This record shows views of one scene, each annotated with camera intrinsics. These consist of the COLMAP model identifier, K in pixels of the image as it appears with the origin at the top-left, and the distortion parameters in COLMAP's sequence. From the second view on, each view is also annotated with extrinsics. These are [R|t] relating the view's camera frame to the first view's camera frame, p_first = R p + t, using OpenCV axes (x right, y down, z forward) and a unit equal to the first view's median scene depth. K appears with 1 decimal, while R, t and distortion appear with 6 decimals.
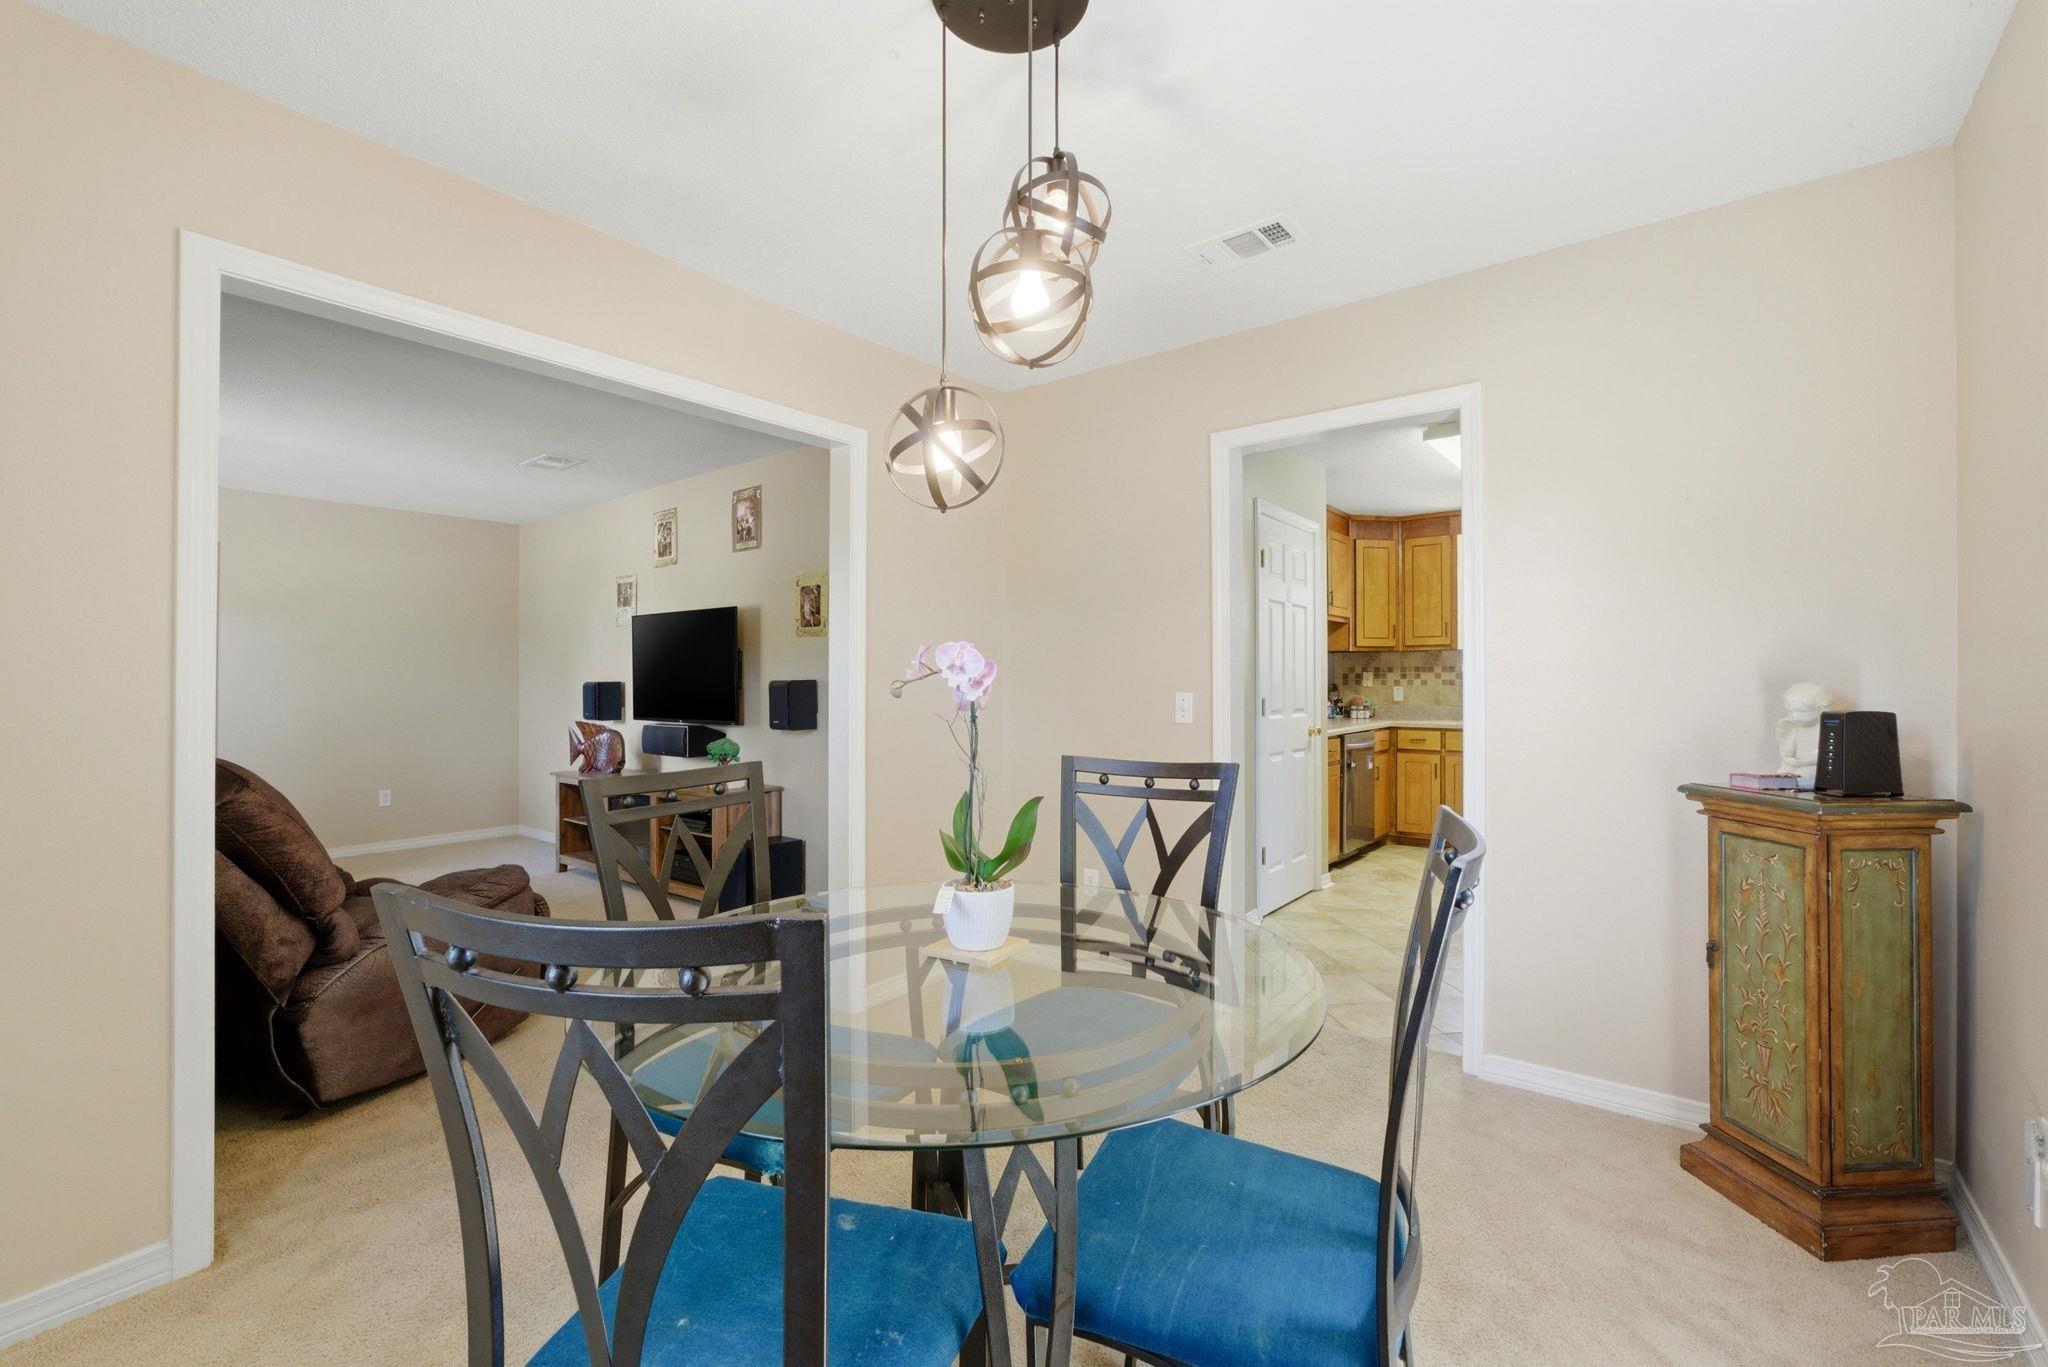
lens RADIAL K [[891.0, 0, 1006.8], [0, 891.0, 681.6], [0, 0, 1]] dist [-0.012009, 0.000201]
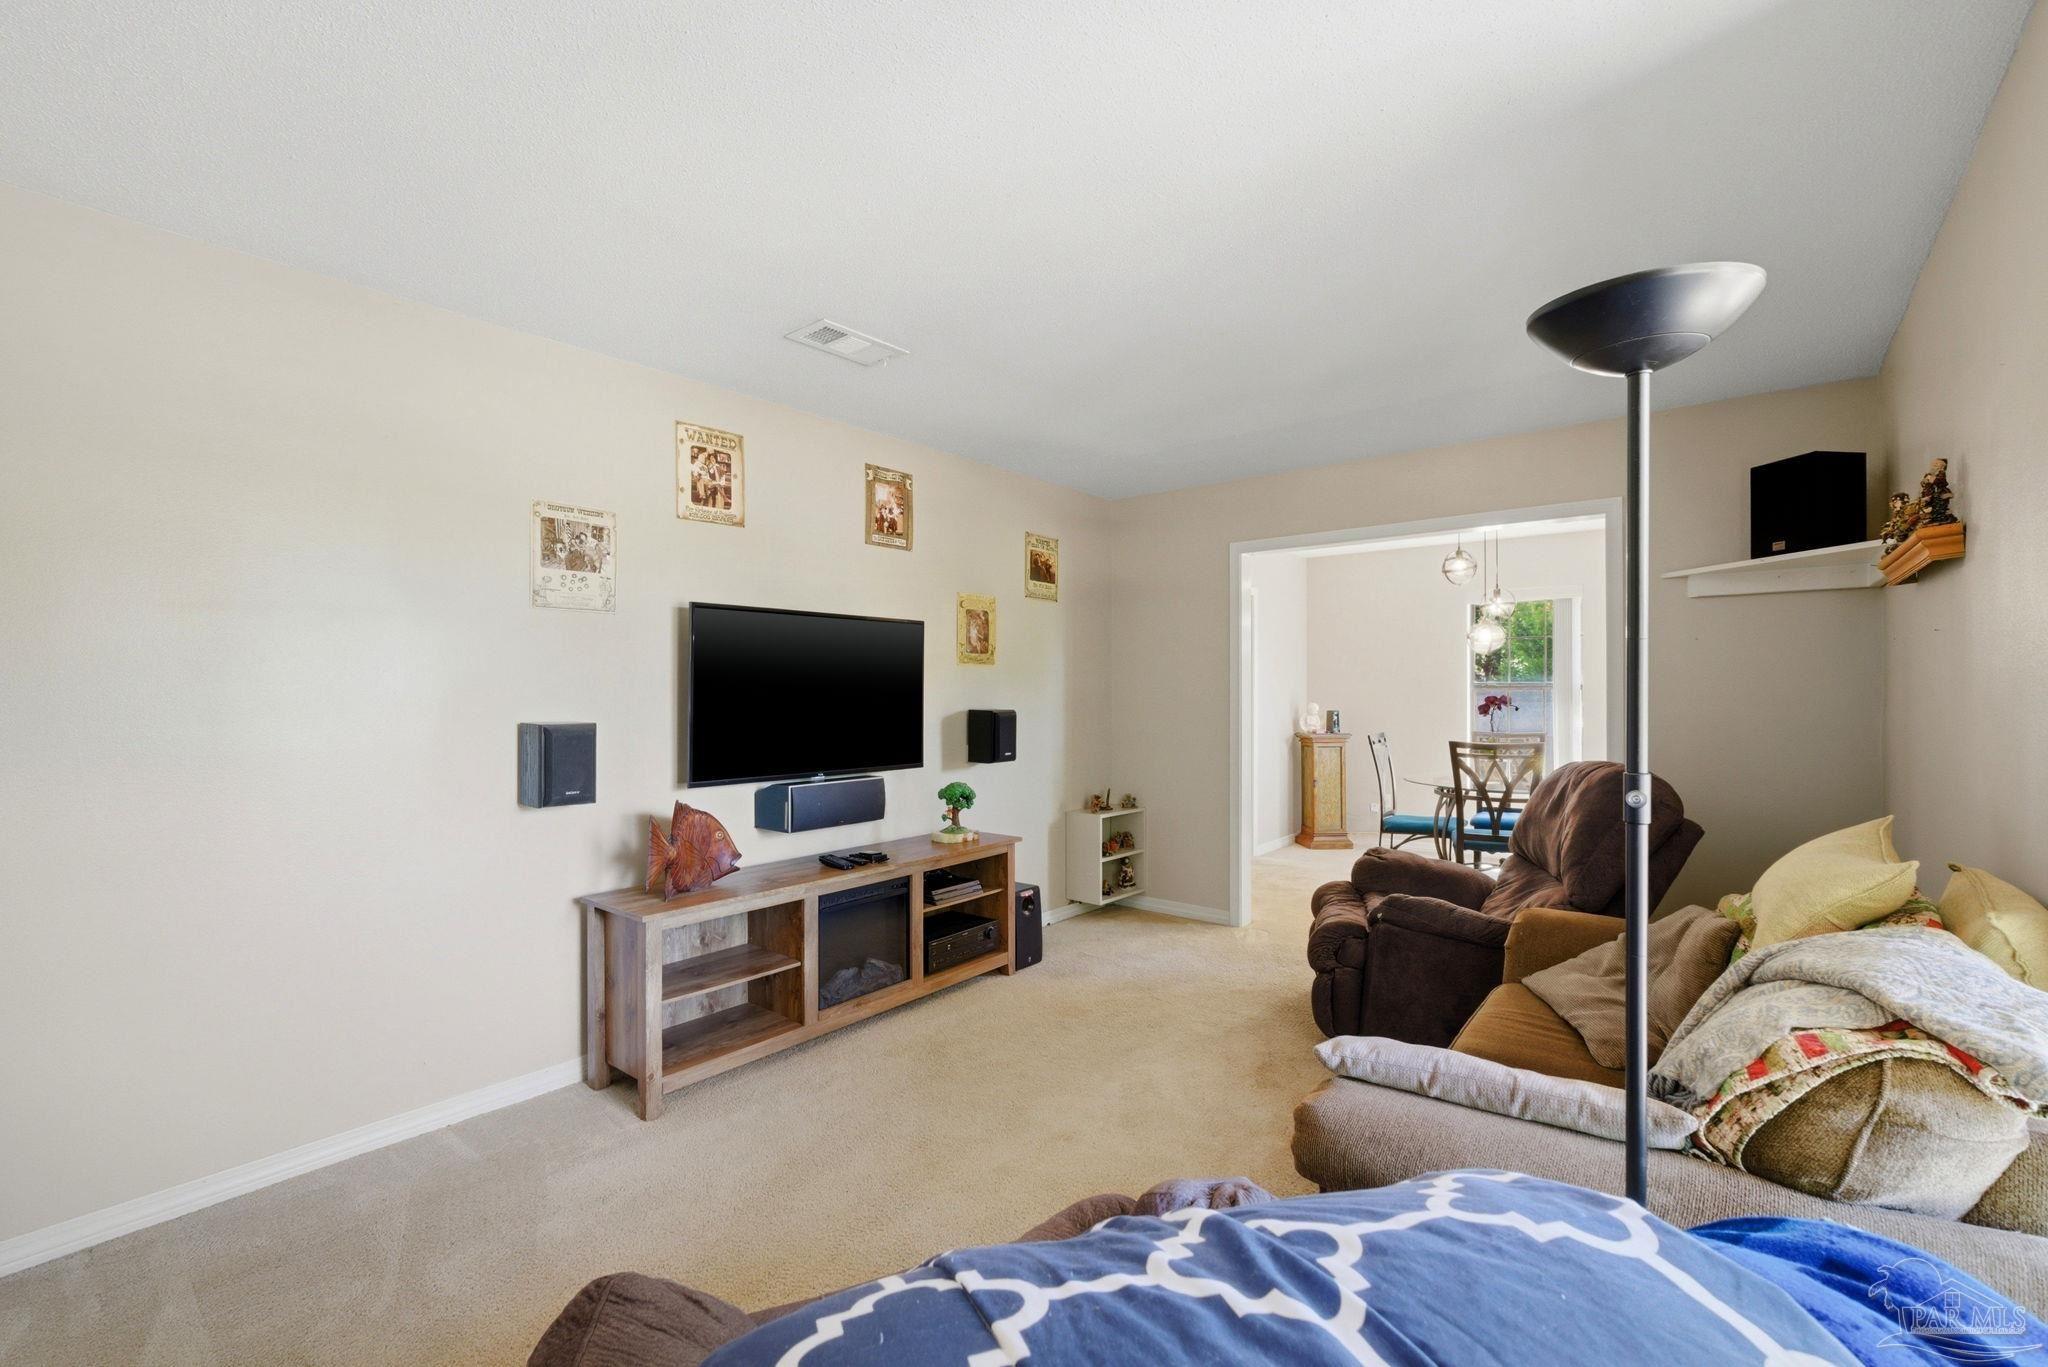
lens RADIAL K [[891.0, 0, 1006.8], [0, 891.0, 681.6], [0, 0, 1]] dist [-0.012009, 0.000201]
pose [[0.008613, 0.007874, 0.999932, -1.029228], [-0.000522, 0.999969, -0.007869, -0.021485], [-0.999963, -0.000454, 0.008617, 0.847522]]
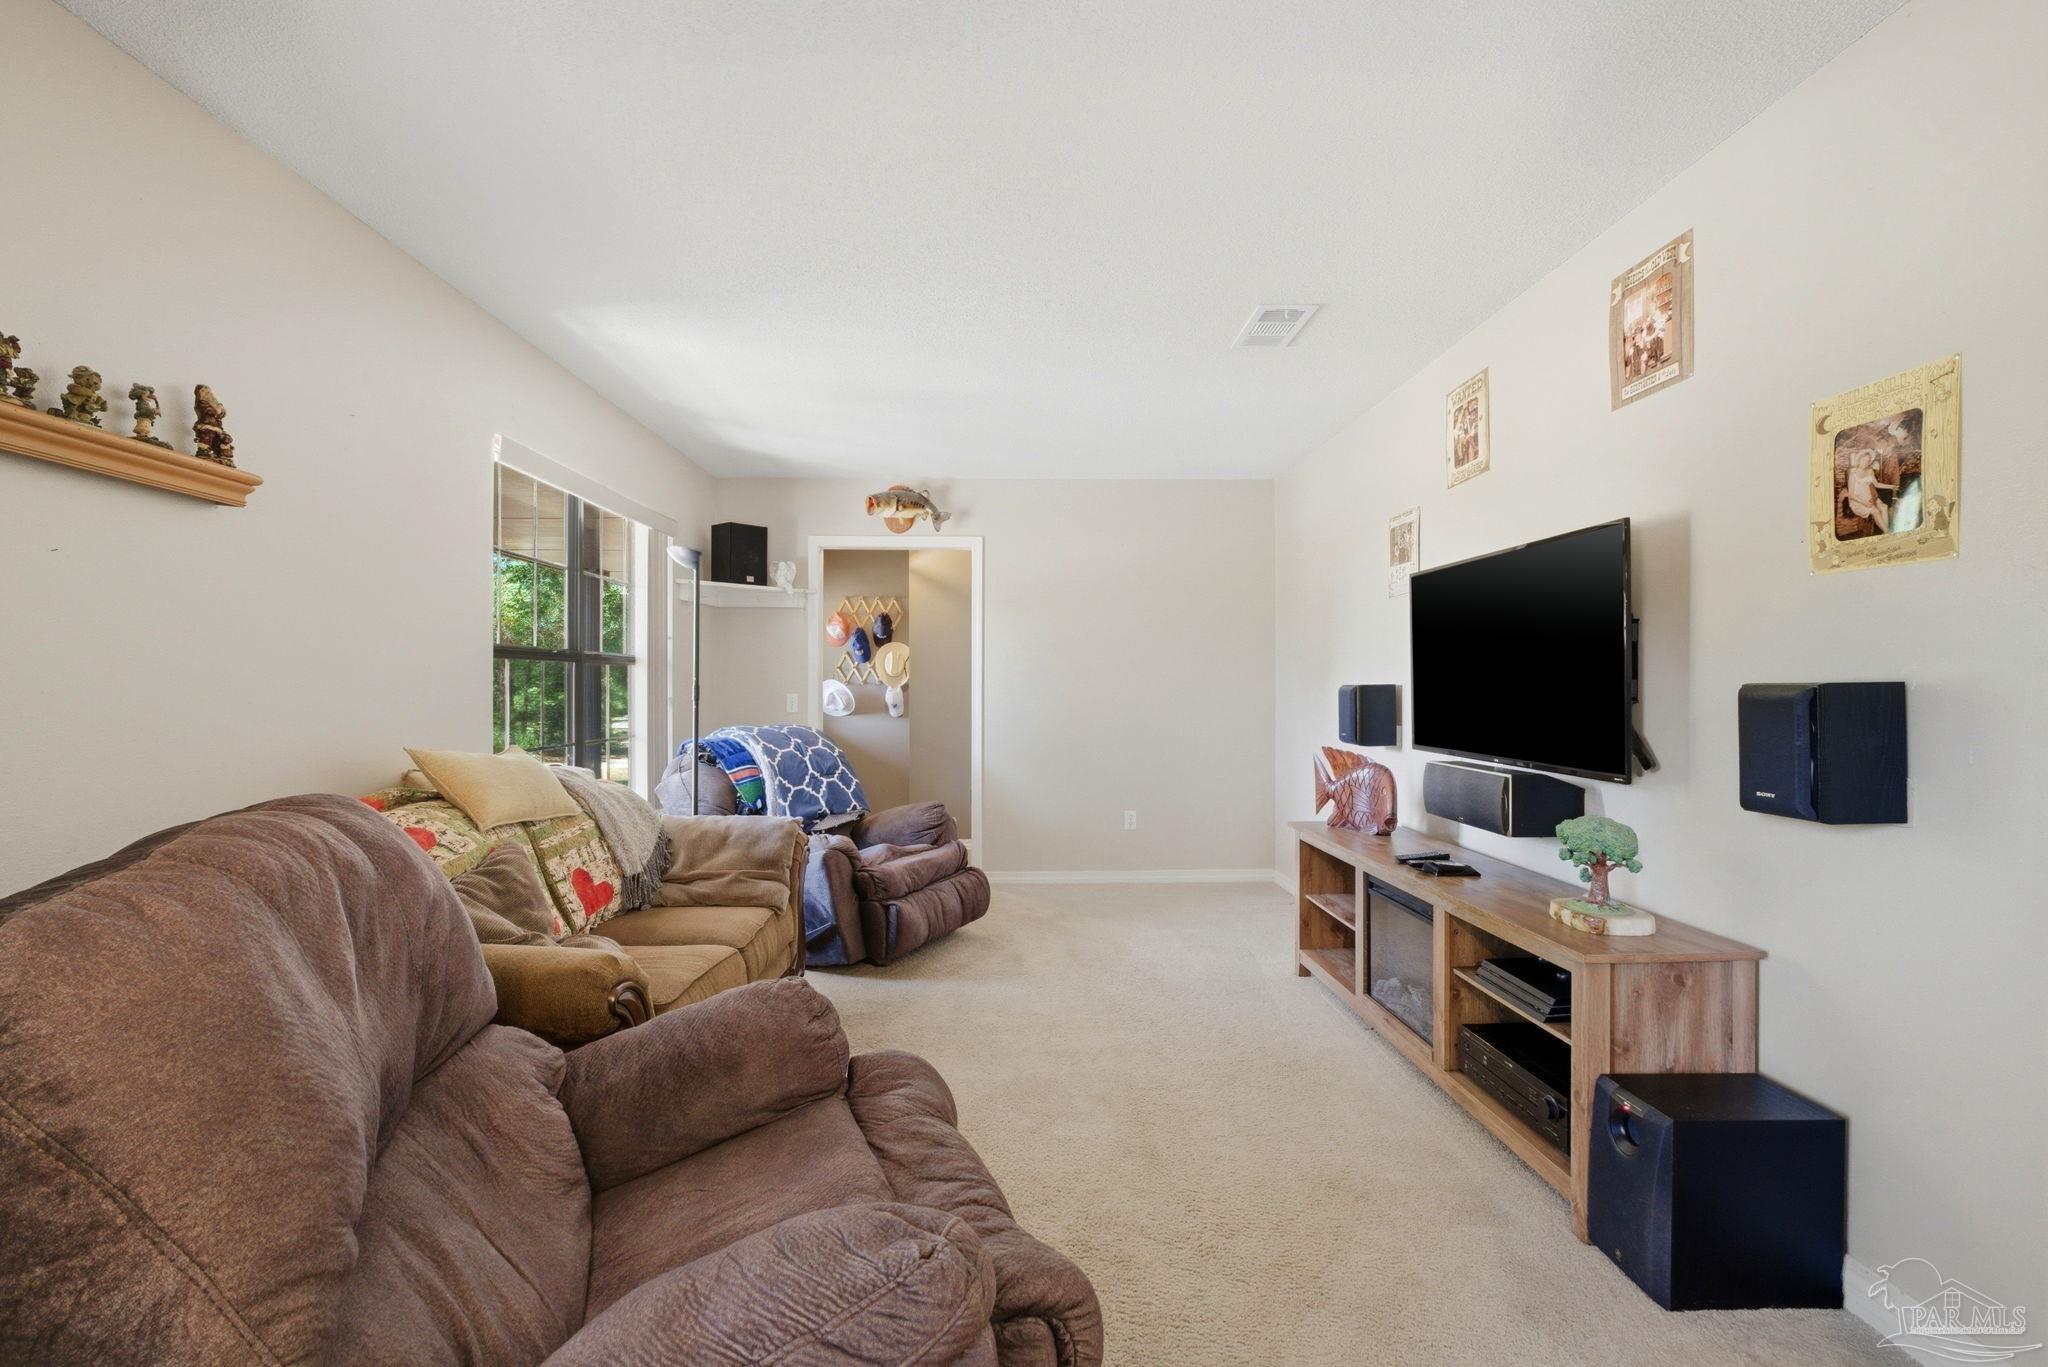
lens RADIAL K [[869.9, 0, 1024.0], [0, 869.9, 683.5], [0, 0, 1]] dist [-0.014014, 0.005194]
pose [[0.654915, -0.001772, -0.755701, -0.161668], [0.005216, 0.999984, 0.002175, -0.003392], [0.755685, -0.005366, 0.654913, 0.451114]]
